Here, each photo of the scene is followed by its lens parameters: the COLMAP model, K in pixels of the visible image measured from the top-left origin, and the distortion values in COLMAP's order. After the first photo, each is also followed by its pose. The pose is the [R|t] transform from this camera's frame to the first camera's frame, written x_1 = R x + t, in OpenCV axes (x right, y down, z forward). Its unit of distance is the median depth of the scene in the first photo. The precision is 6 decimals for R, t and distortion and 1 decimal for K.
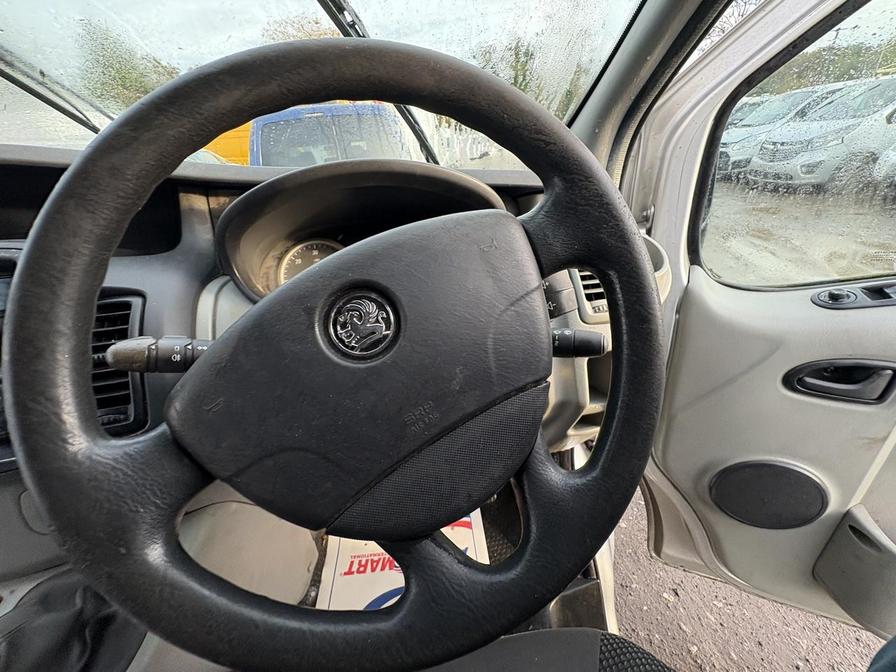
lens RADIAL K [[362.1, 0, 448.0], [0, 362.1, 336.0], [0, 0, 1]] dist [0.005358, 0.000458]
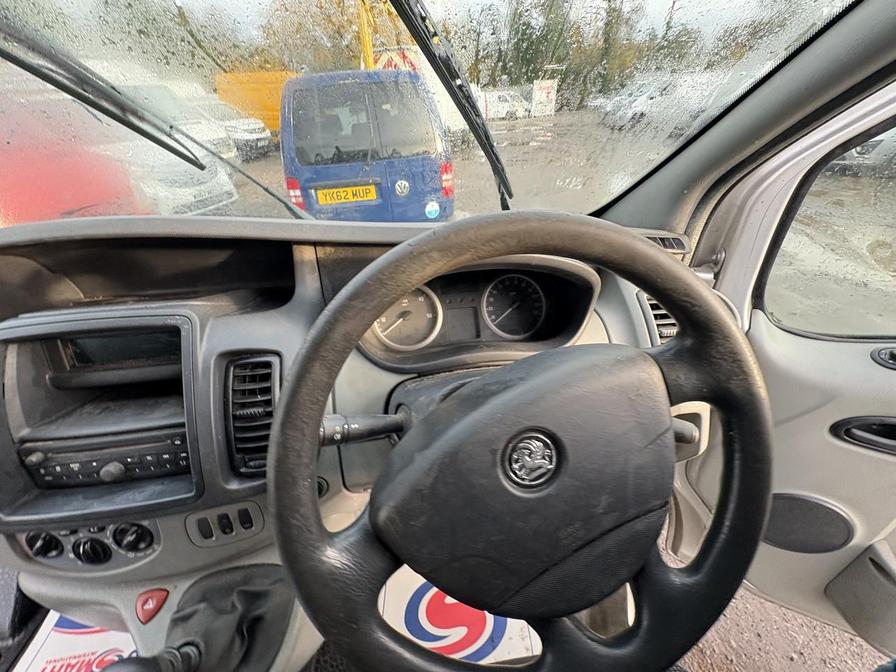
lens RADIAL K [[363.7, 0, 448.0], [0, 363.7, 336.0], [0, 0, 1]] dist [0.000120, 0.000023]
pose [[0.997895, 0.056563, -0.031735, -0.278669], [-0.053438, 0.994332, 0.091917, -0.303712], [0.036755, -0.090027, 0.995261, -0.110432]]
